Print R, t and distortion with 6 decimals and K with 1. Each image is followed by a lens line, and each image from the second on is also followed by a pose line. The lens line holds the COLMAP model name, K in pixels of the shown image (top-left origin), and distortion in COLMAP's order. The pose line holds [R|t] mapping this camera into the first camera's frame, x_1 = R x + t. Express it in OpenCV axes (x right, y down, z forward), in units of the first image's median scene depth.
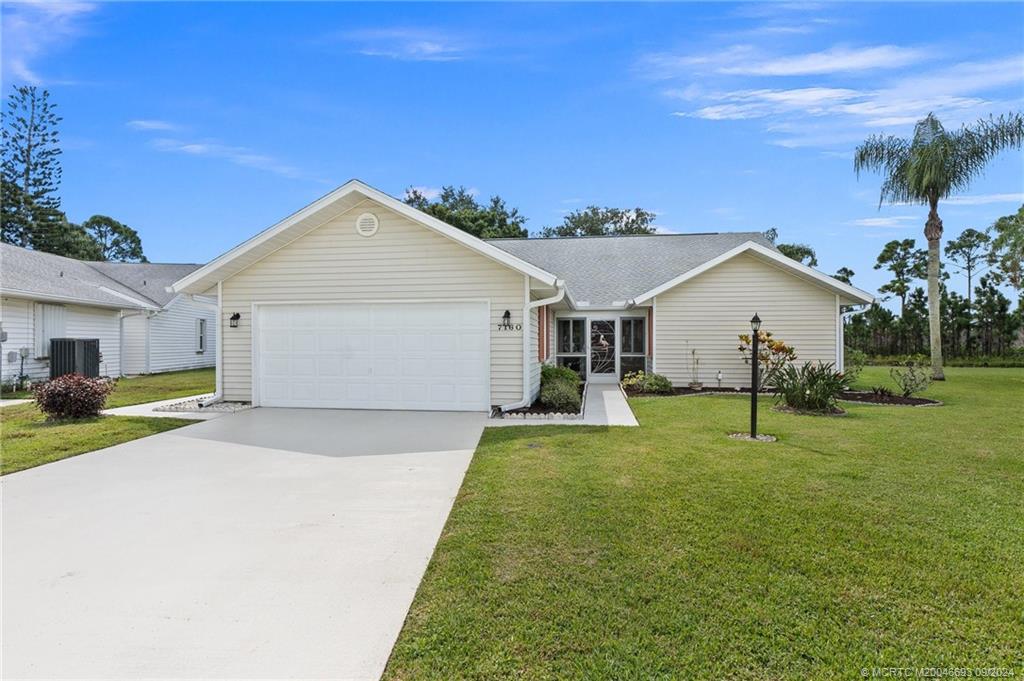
lens RADIAL K [[531.6, 0, 512.2], [0, 531.6, 340.4], [0, 0, 1]] dist [-0.000163, -0.000005]
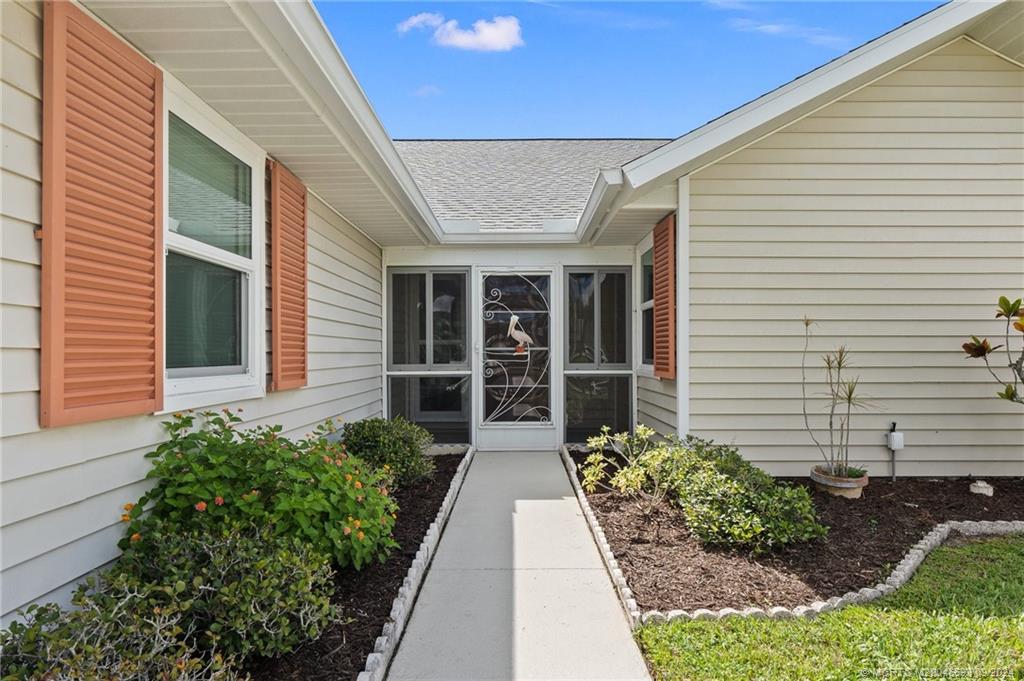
lens RADIAL K [[619.8, 0, 512.2], [0, 619.8, 343.9], [0, 0, 1]] dist [0.000520, 0.000081]
pose [[0.988576, -0.001791, 0.150714, 0.104862], [0.003047, 0.999963, -0.008106, 0.012838], [-0.150694, 0.008472, 0.988544, 0.588661]]
